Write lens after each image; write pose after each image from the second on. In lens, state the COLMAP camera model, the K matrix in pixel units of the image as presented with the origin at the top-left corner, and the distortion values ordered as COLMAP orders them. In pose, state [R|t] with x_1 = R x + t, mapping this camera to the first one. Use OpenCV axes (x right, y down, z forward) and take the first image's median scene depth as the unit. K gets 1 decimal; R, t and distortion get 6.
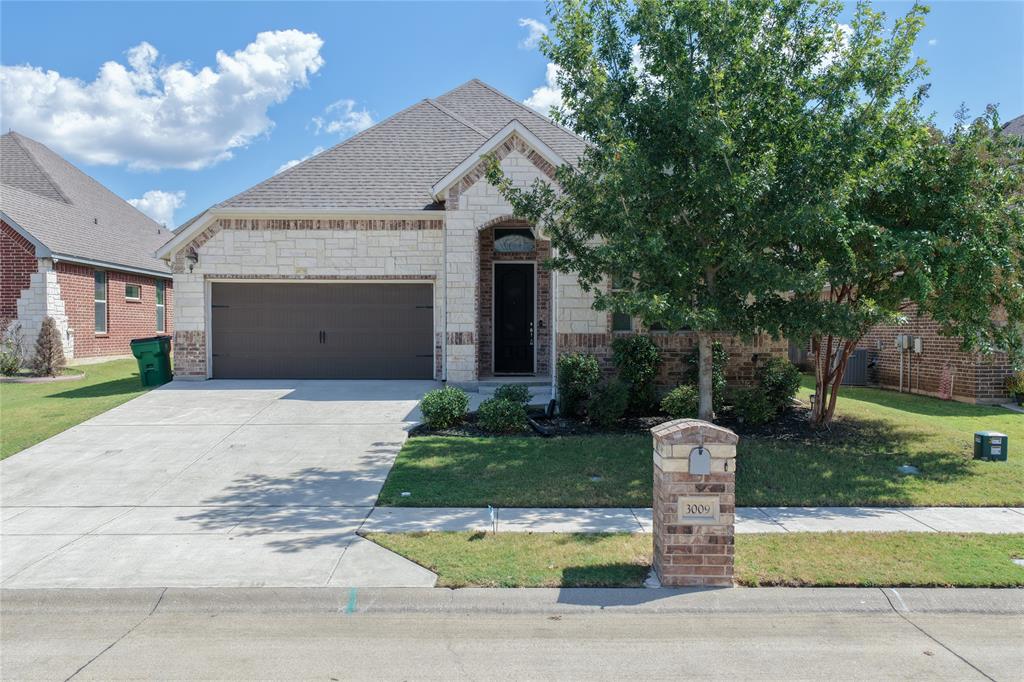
lens RADIAL K [[847.7, 0, 516.5], [0, 847.7, 342.4], [0, 0, 1]] dist [-0.005685, 0.022257]
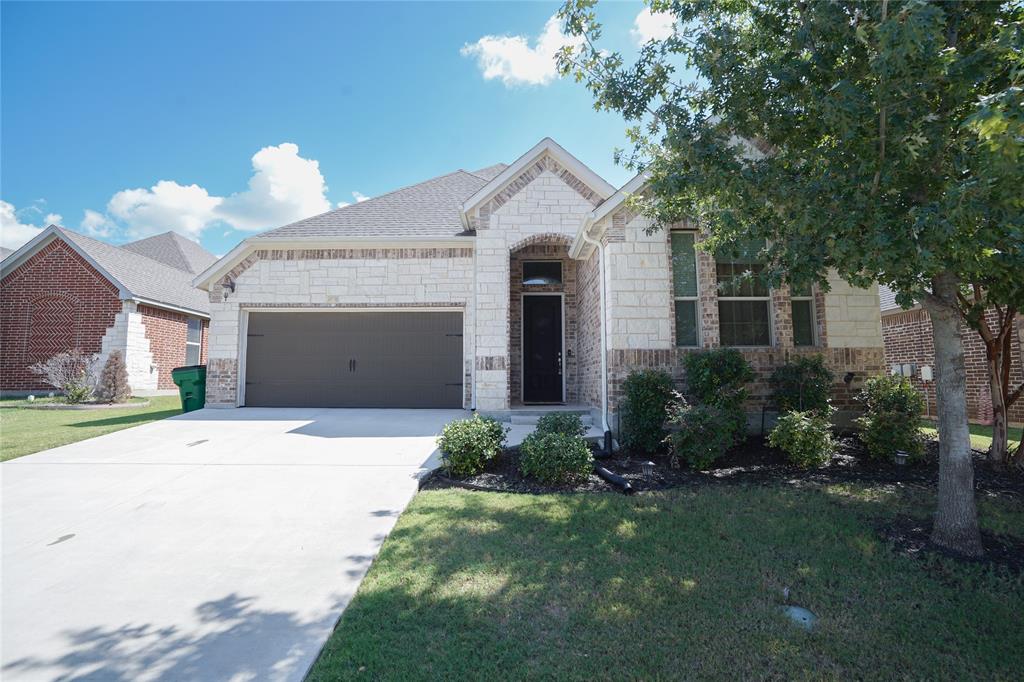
lens RADIAL K [[475.1, 0, 508.5], [0, 475.1, 339.2], [0, 0, 1]] dist [-0.077261, 0.033844]
pose [[0.999869, -0.003719, -0.015755, -0.036721], [0.001952, 0.993856, -0.110664, 0.025340], [0.016070, 0.110619, 0.993733, 0.456197]]
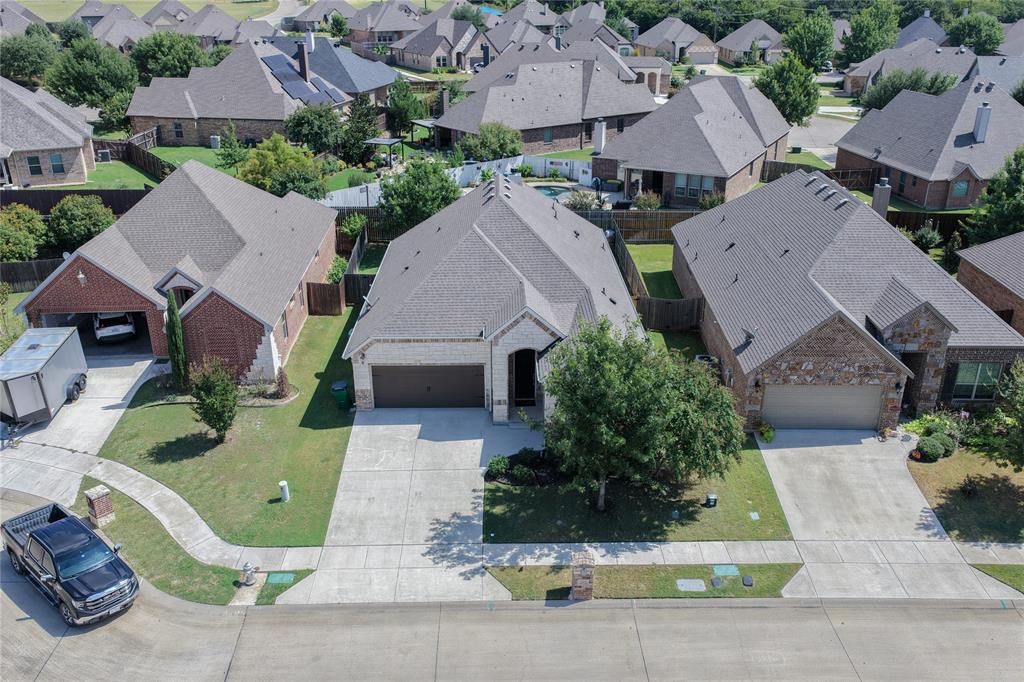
lens RADIAL K [[847.7, 0, 516.5], [0, 847.7, 342.4], [0, 0, 1]] dist [-0.005685, 0.022257]
pose [[0.999939, -0.004958, 0.009828, -0.043347], [0.000857, 0.925176, 0.379538, -0.878363], [-0.010974, -0.379506, 0.925124, -0.815069]]
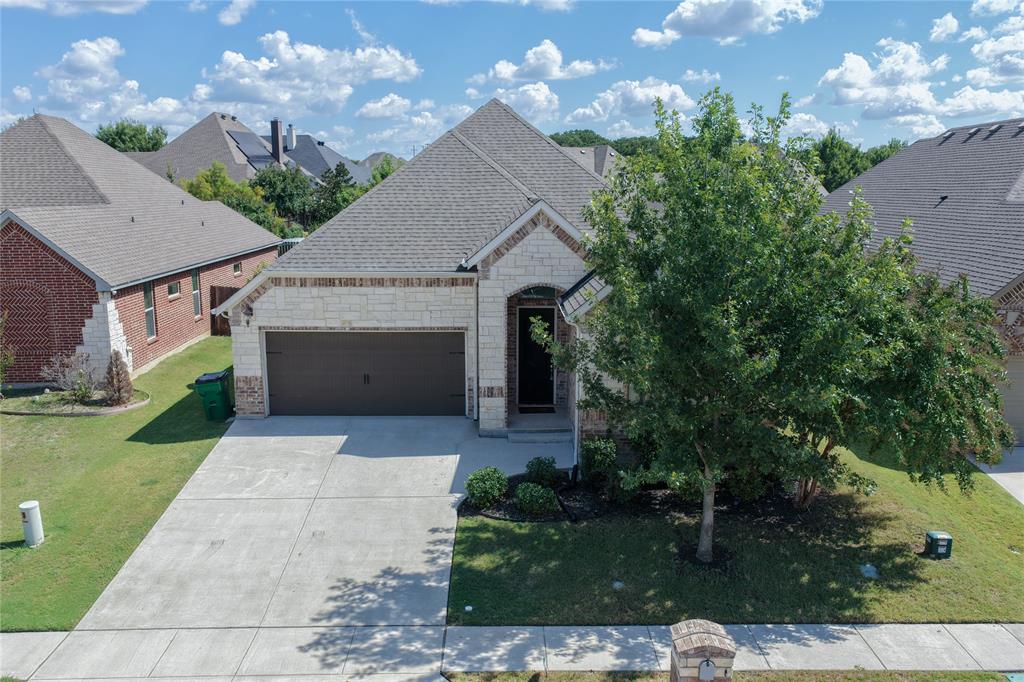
lens RADIAL K [[847.7, 0, 516.5], [0, 847.7, 342.4], [0, 0, 1]] dist [-0.005685, 0.022257]
pose [[0.999956, -0.000331, 0.009334, -0.041490], [-0.001209, 0.986378, 0.164490, -0.243929], [-0.009261, -0.164494, 0.986335, -0.103422]]
